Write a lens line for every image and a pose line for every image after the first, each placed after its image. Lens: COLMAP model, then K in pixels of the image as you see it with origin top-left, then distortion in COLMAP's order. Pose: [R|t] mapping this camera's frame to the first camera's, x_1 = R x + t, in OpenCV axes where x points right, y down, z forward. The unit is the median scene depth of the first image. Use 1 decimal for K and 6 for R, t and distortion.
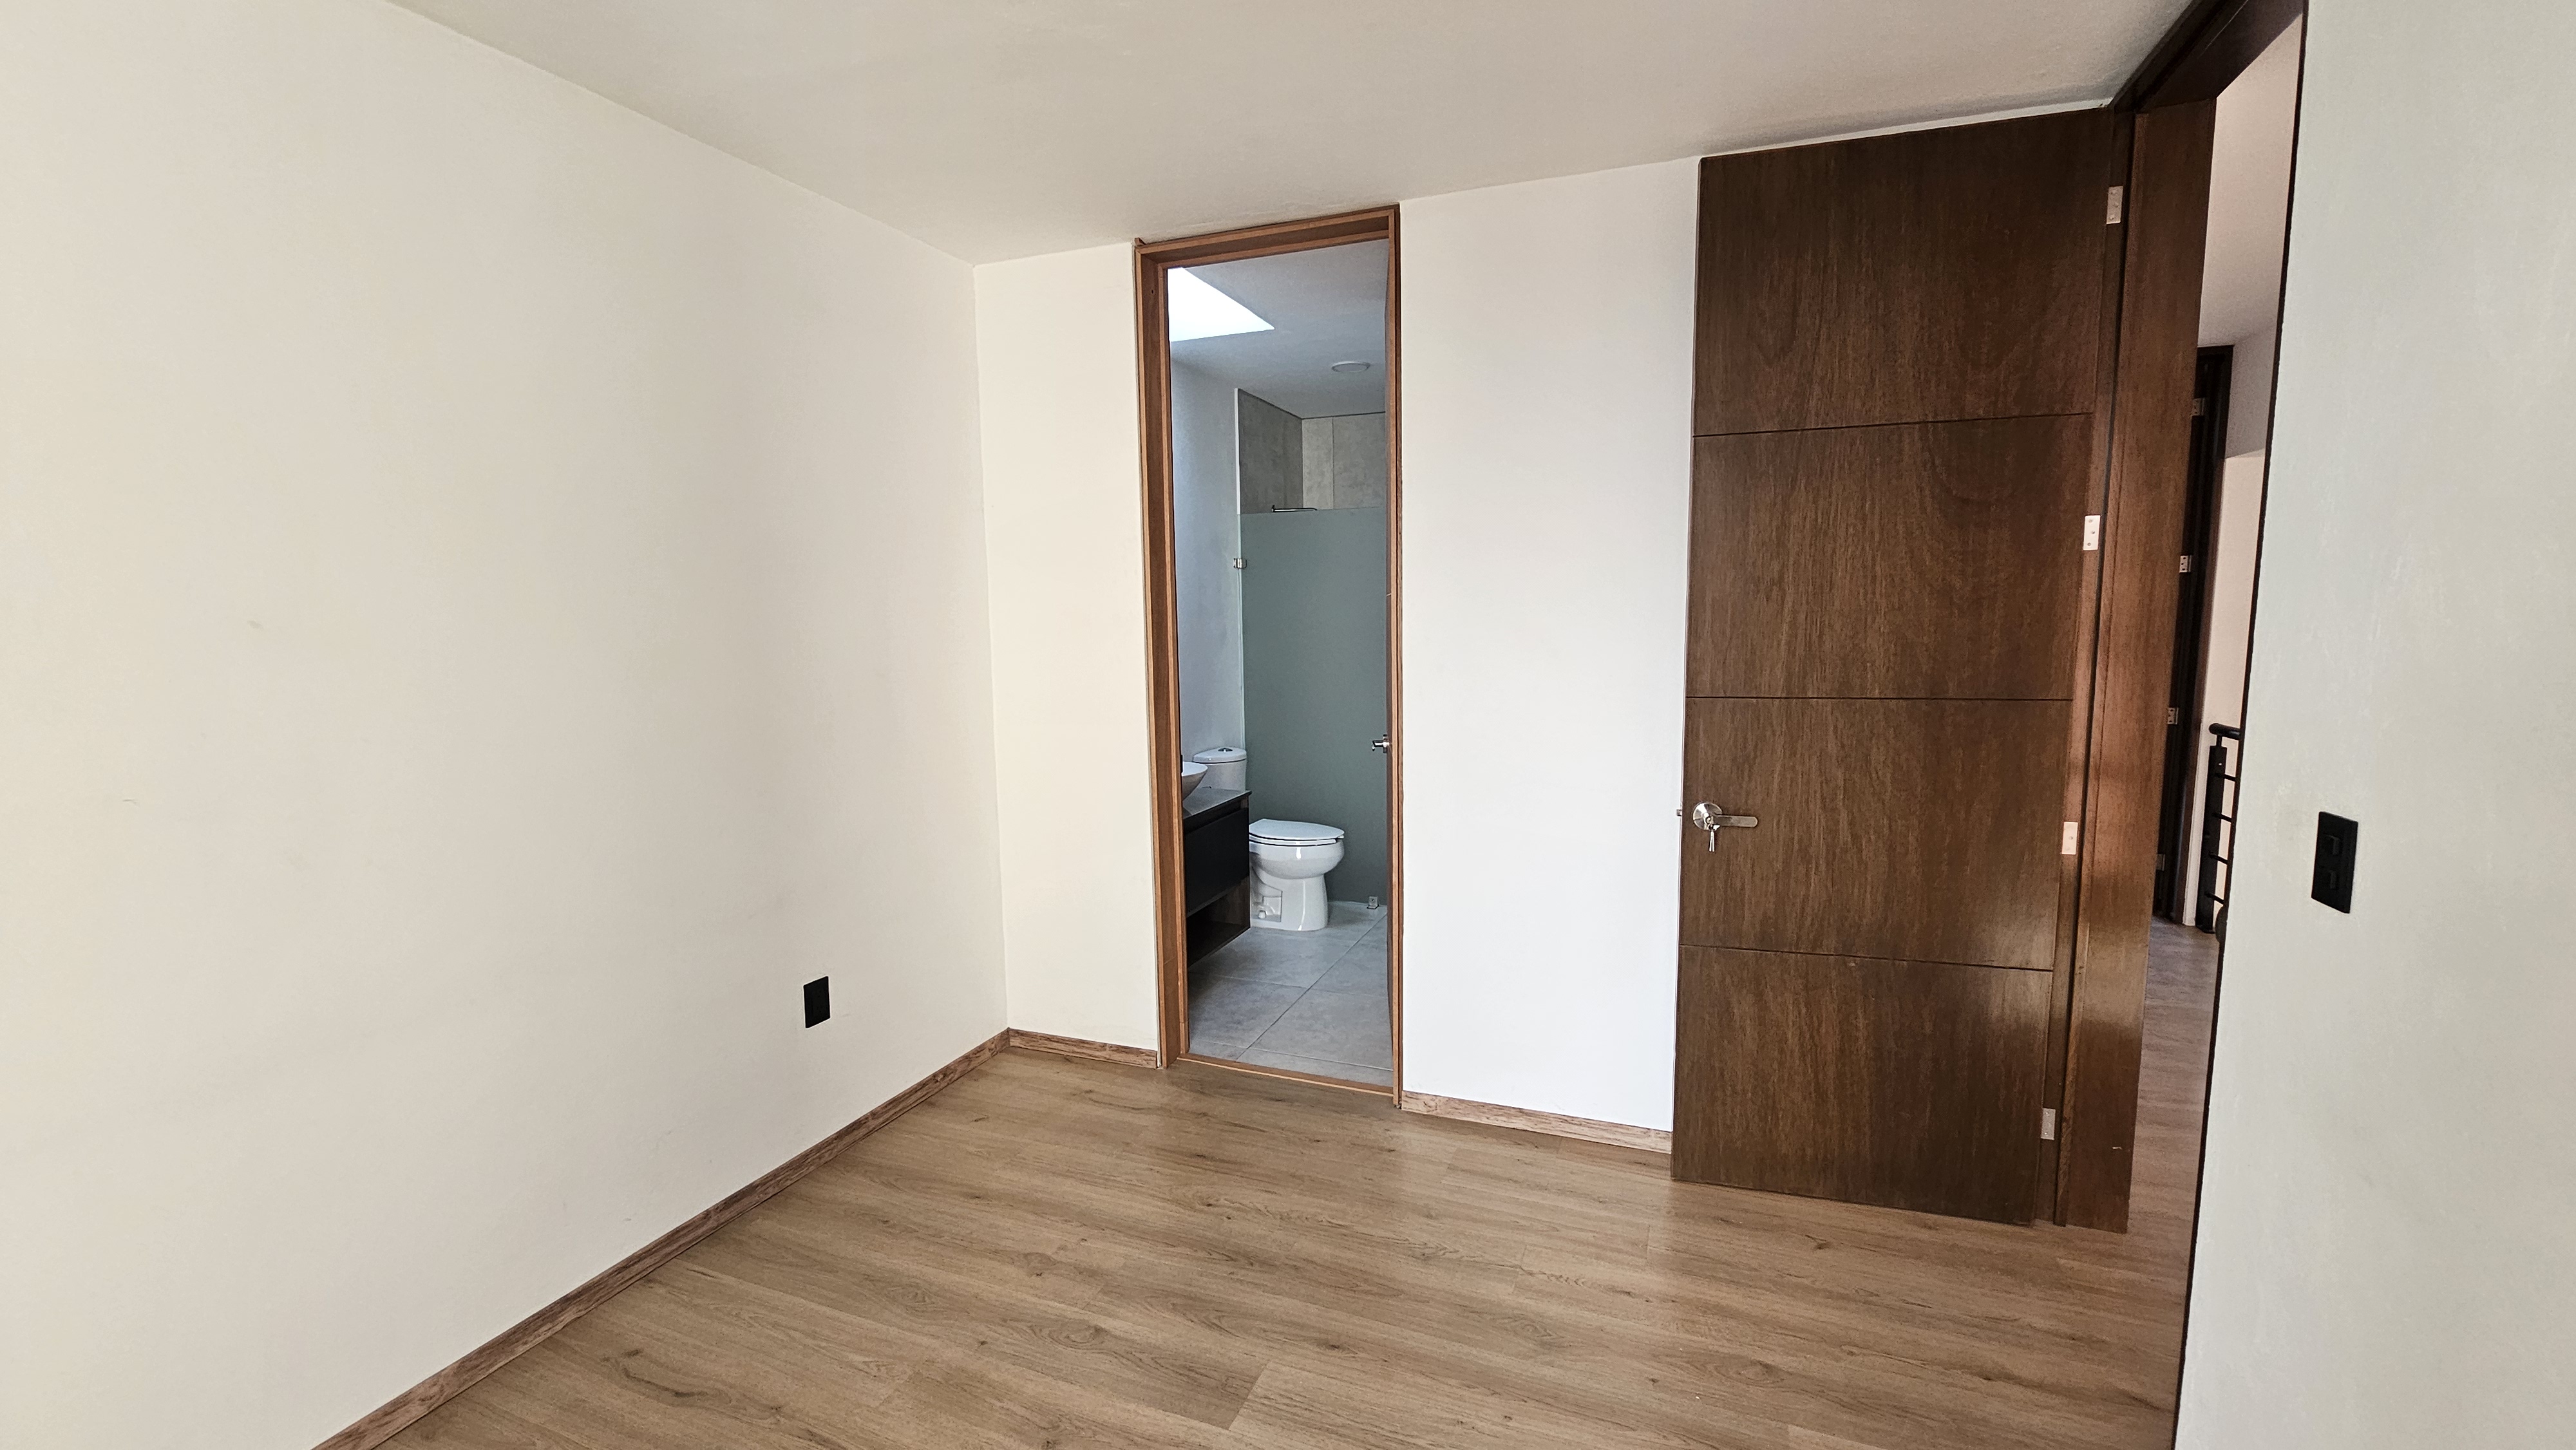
lens RADIAL K [[1054.7, 0, 1277.4], [0, 1054.7, 731.1], [0, 0, 1]] dist [-0.002933, -0.000411]
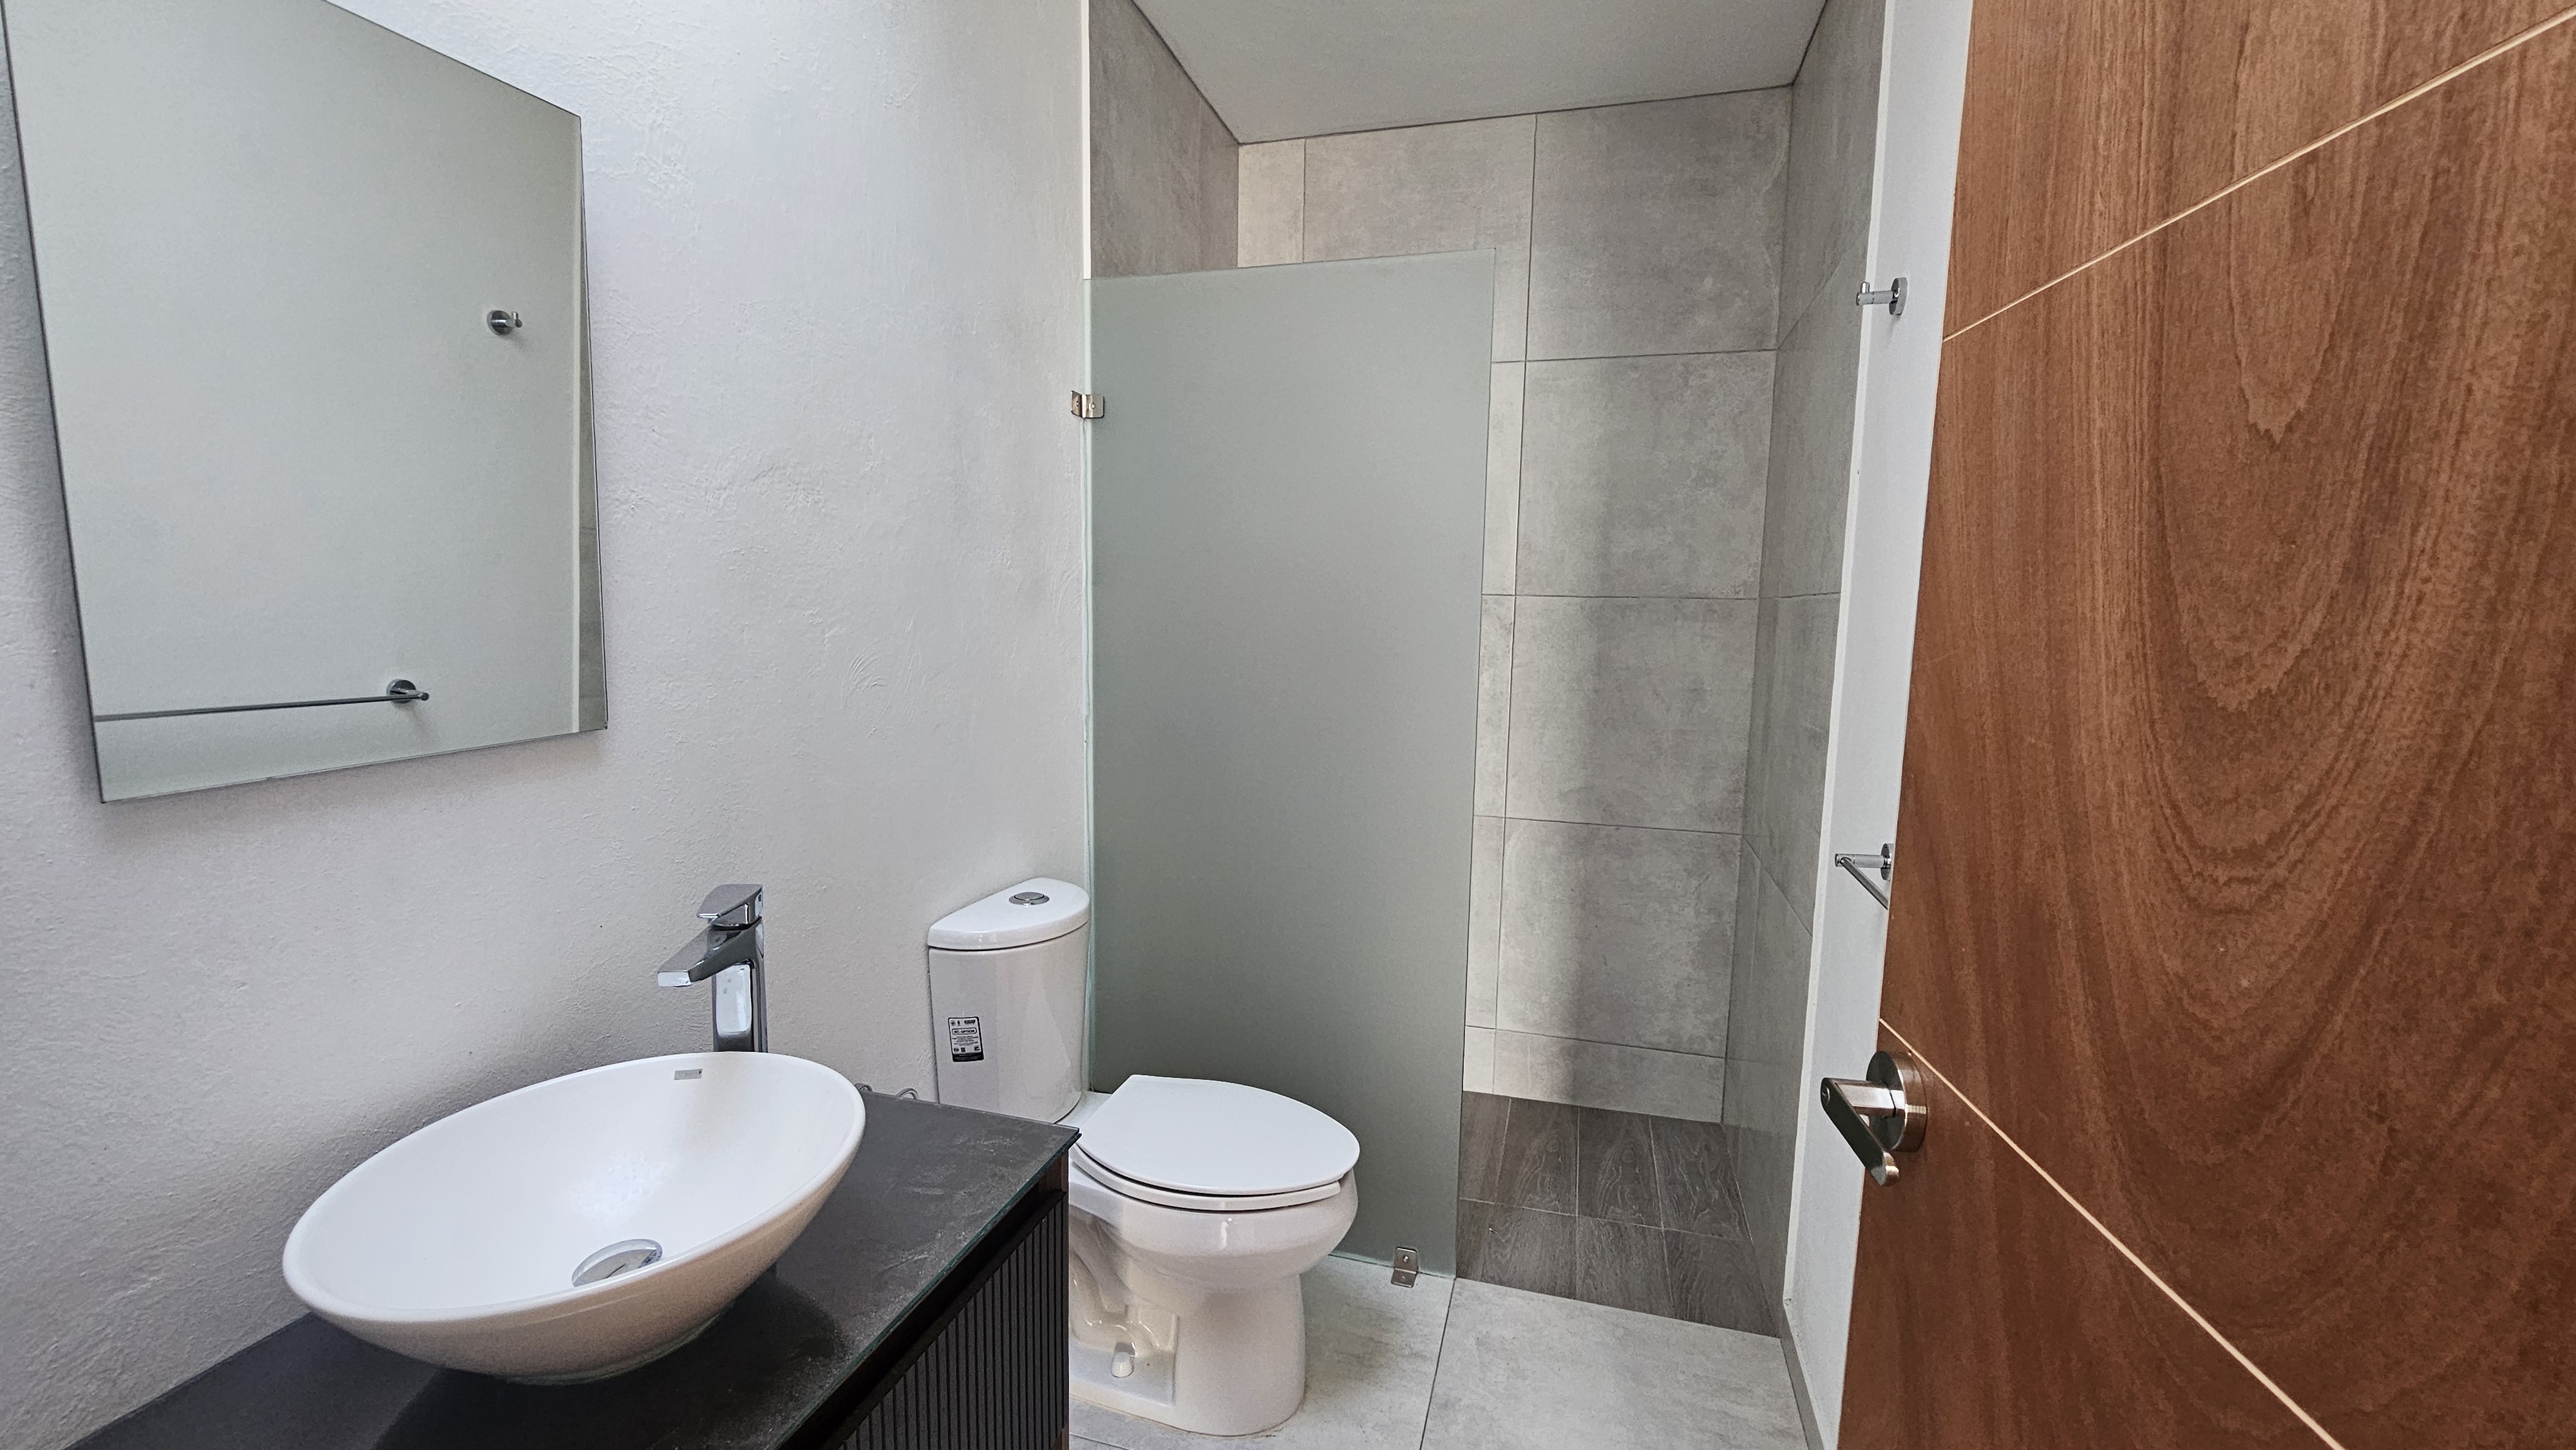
lens RADIAL K [[1054.7, 0, 1277.4], [0, 1054.7, 731.1], [0, 0, 1]] dist [-0.002933, -0.000411]
pose [[0.995251, 0.015636, 0.096081, -0.001284], [-0.016852, 0.999788, 0.011853, -0.042617], [-0.095875, -0.013416, 0.995303, 0.597676]]
